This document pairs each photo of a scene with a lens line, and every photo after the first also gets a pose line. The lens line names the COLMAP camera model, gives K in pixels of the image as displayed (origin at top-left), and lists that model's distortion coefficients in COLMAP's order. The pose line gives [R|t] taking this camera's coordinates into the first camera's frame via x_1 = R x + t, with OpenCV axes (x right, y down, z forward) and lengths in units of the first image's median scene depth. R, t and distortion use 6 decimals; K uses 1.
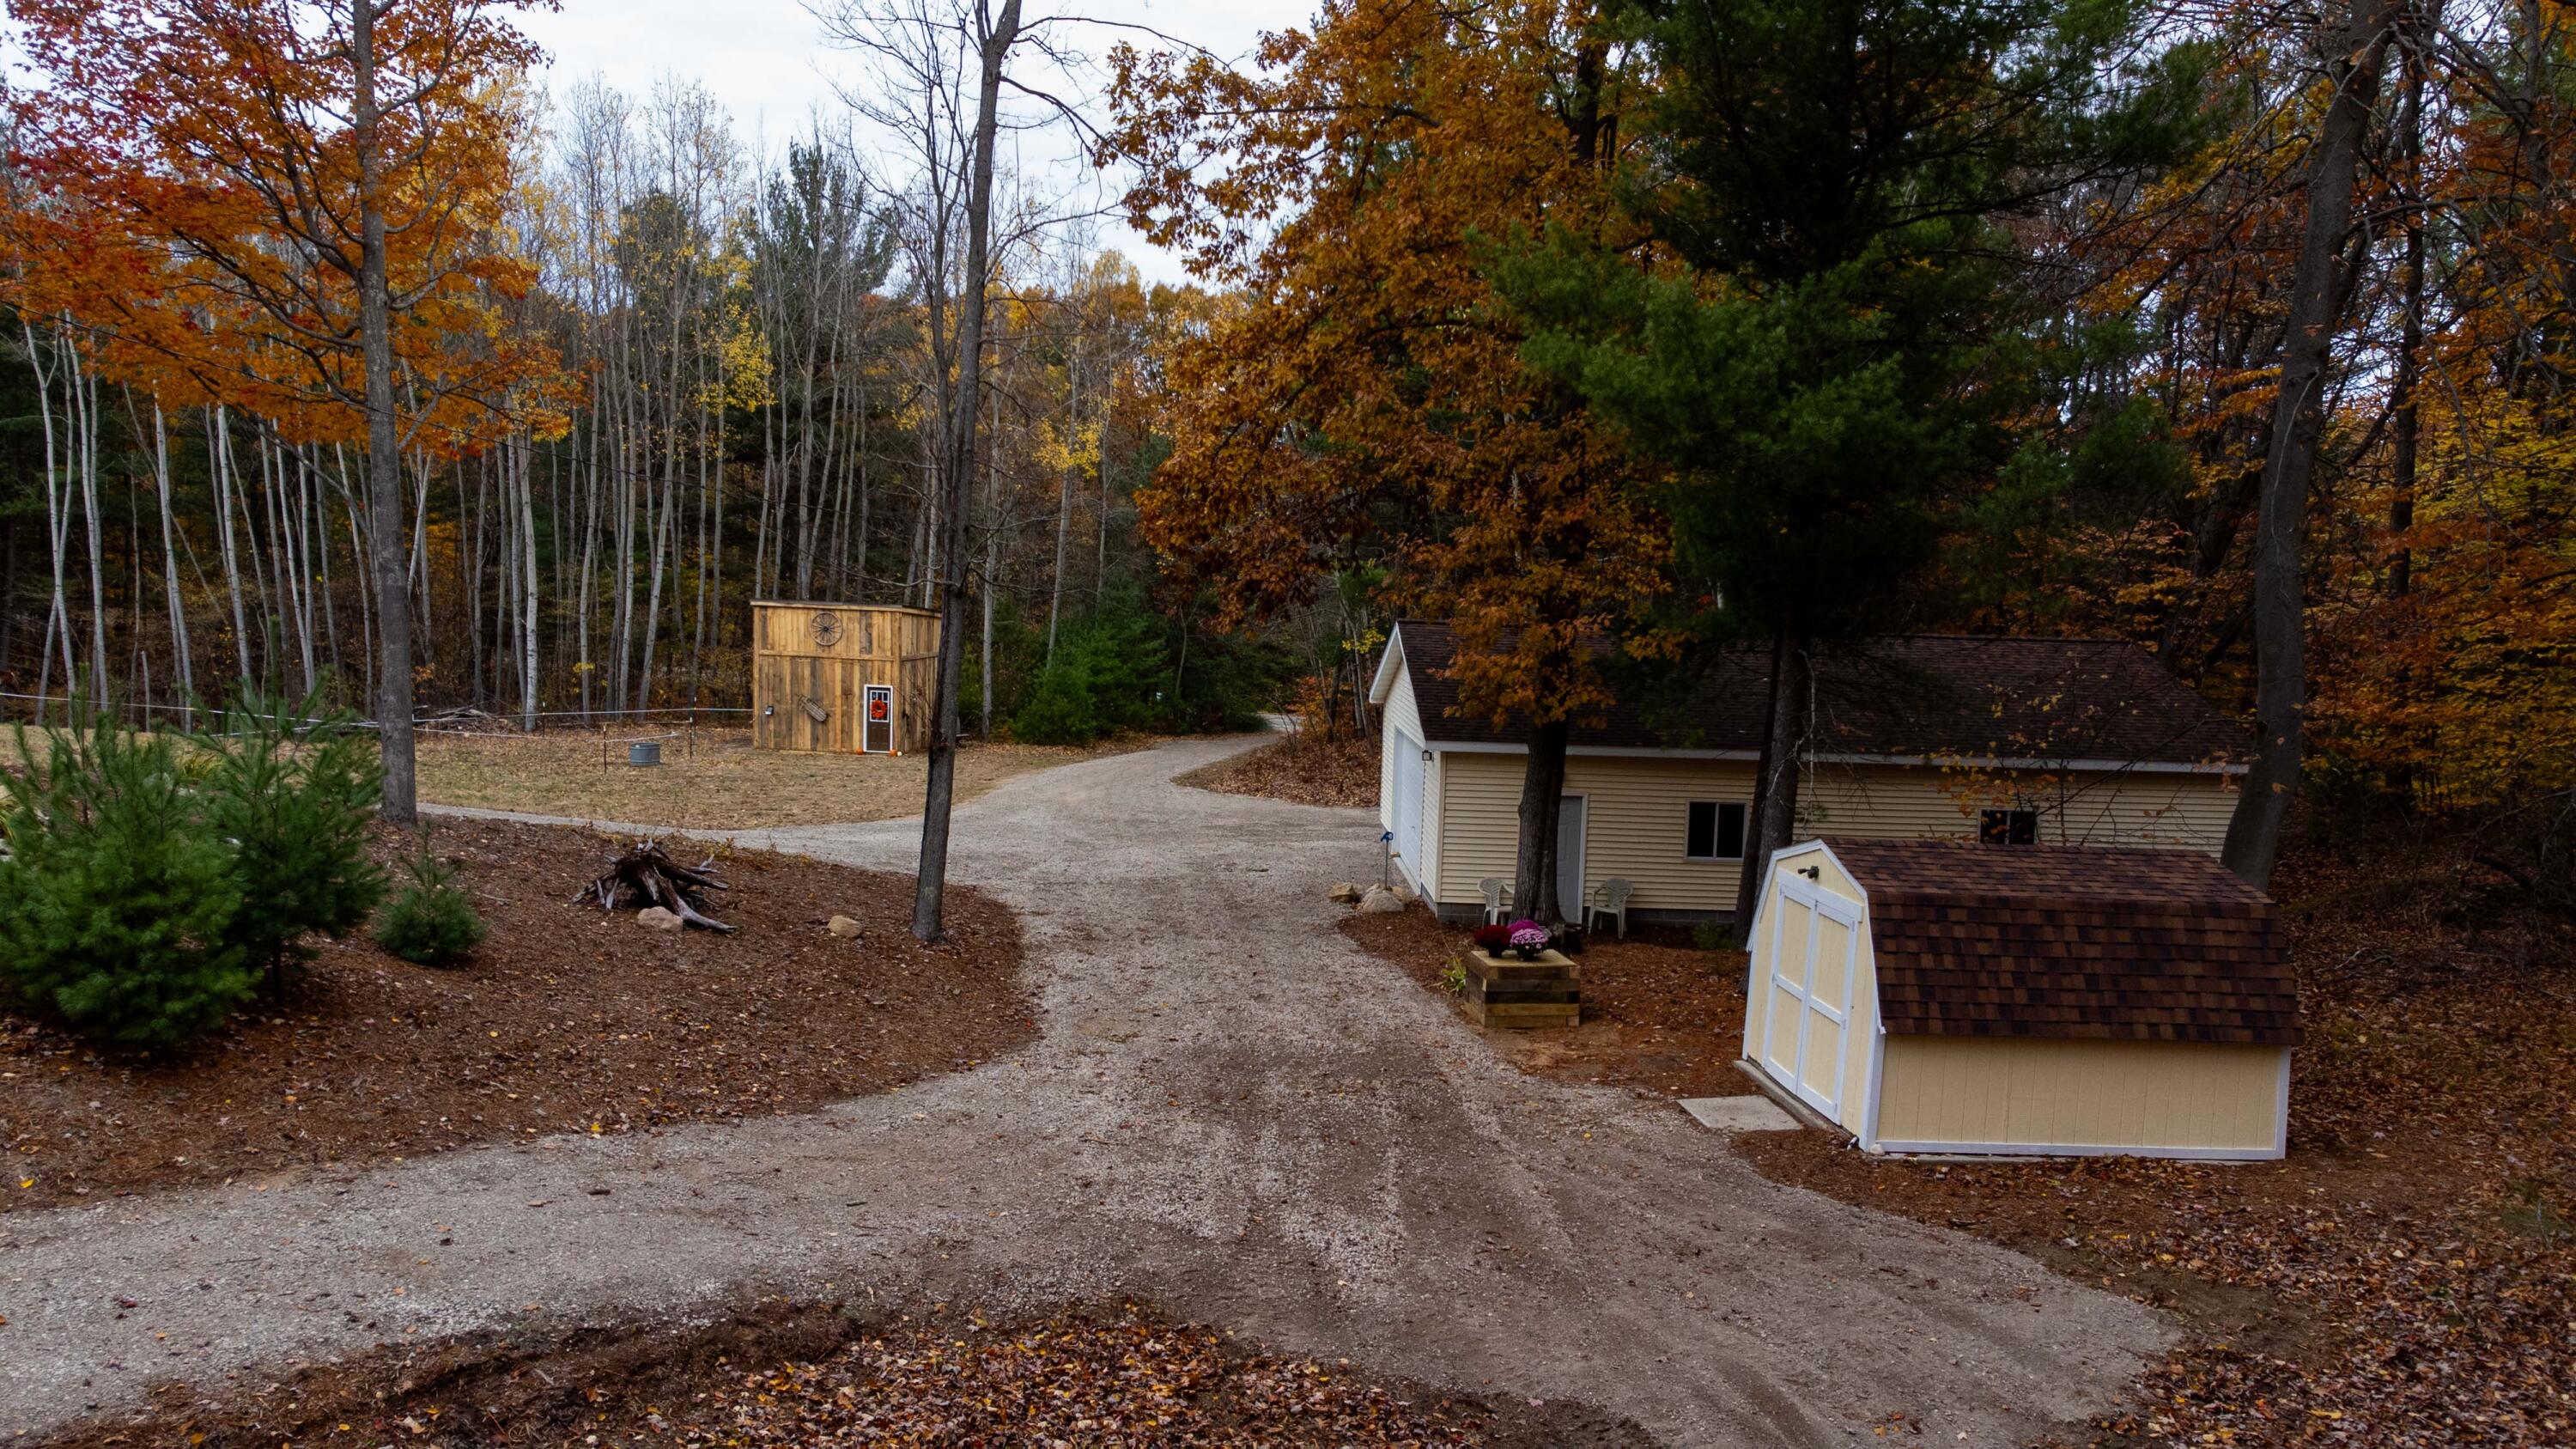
lens RADIAL K [[1909.1, 0, 1288.1], [0, 1909.1, 748.8], [0, 0, 1]] dist [0.084240, -0.065357]
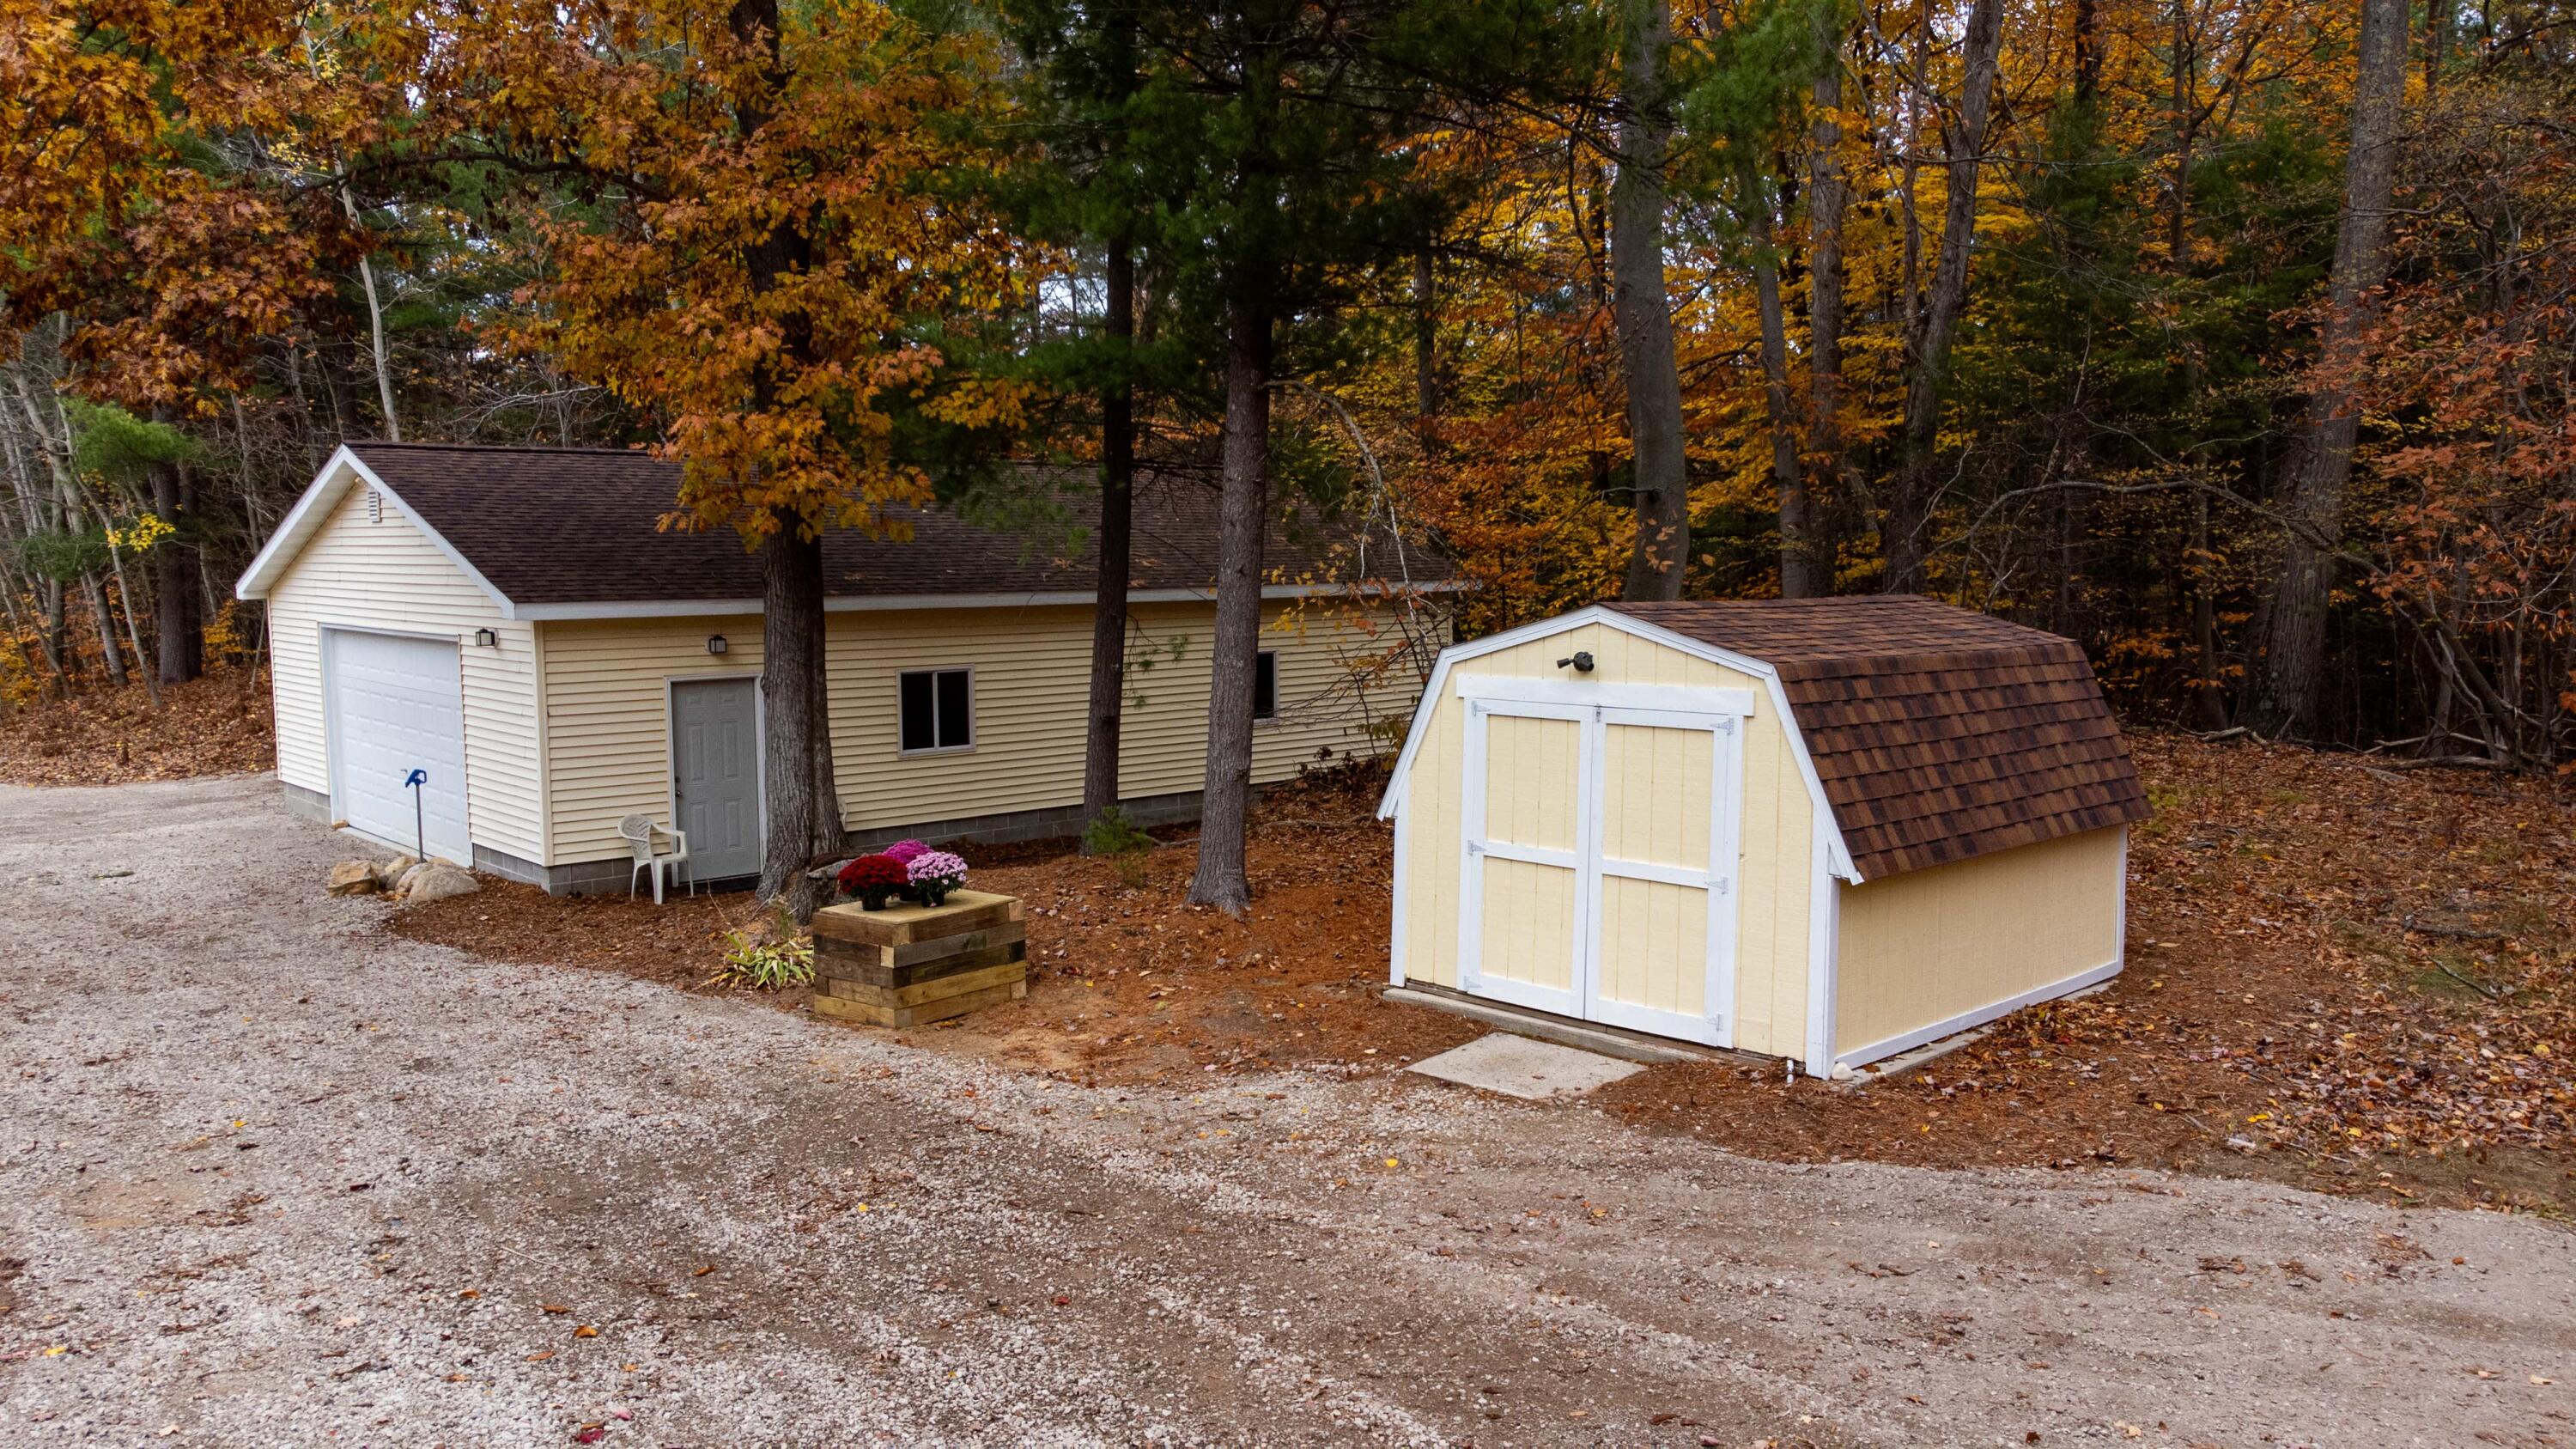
lens RADIAL K [[1909.1, 0, 1288.1], [0, 1909.1, 748.8], [0, 0, 1]] dist [0.084240, -0.065357]
pose [[0.778289, -0.105913, 0.618909, -0.175514], [0.093497, 0.994231, 0.052566, 0.046955], [-0.620906, 0.016955, 0.783702, 0.529627]]
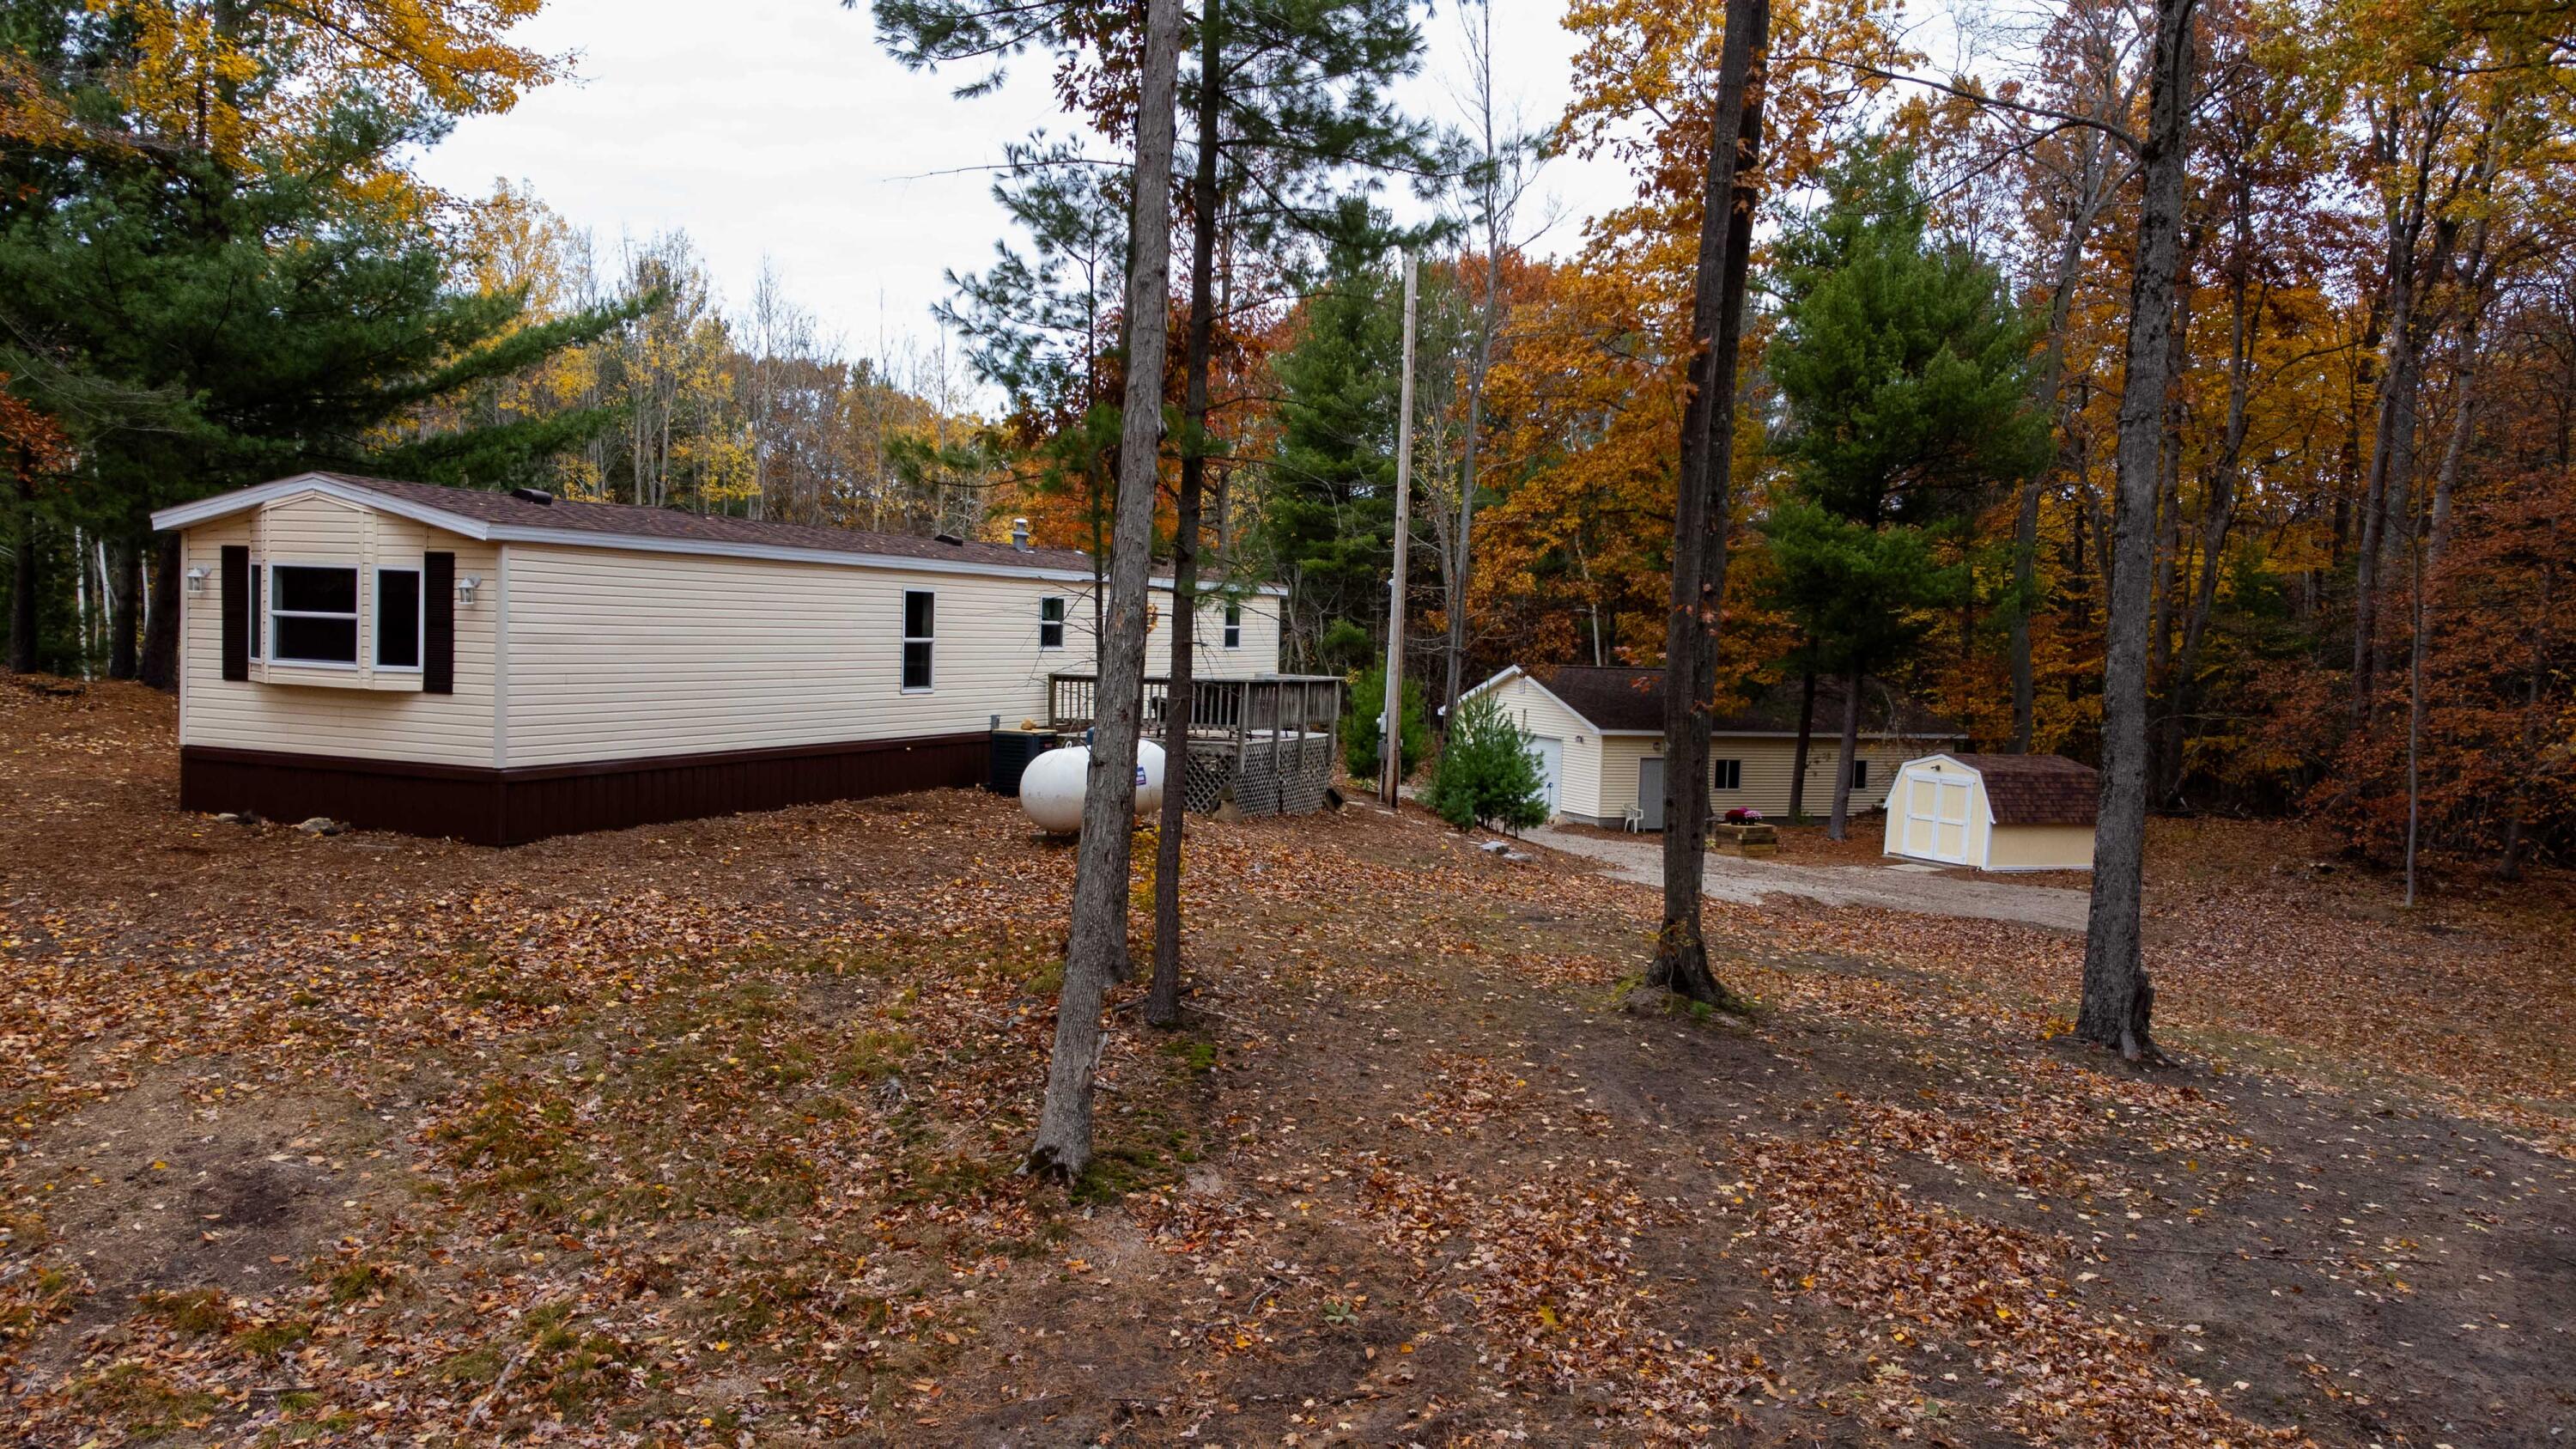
lens RADIAL K [[1909.1, 0, 1288.1], [0, 1909.1, 748.8], [0, 0, 1]] dist [0.084240, -0.065357]
pose [[0.938830, -0.024460, 0.343511, -1.234077], [0.031190, 0.999414, -0.014080, 0.045160], [-0.342965, 0.023933, 0.939043, -0.929671]]
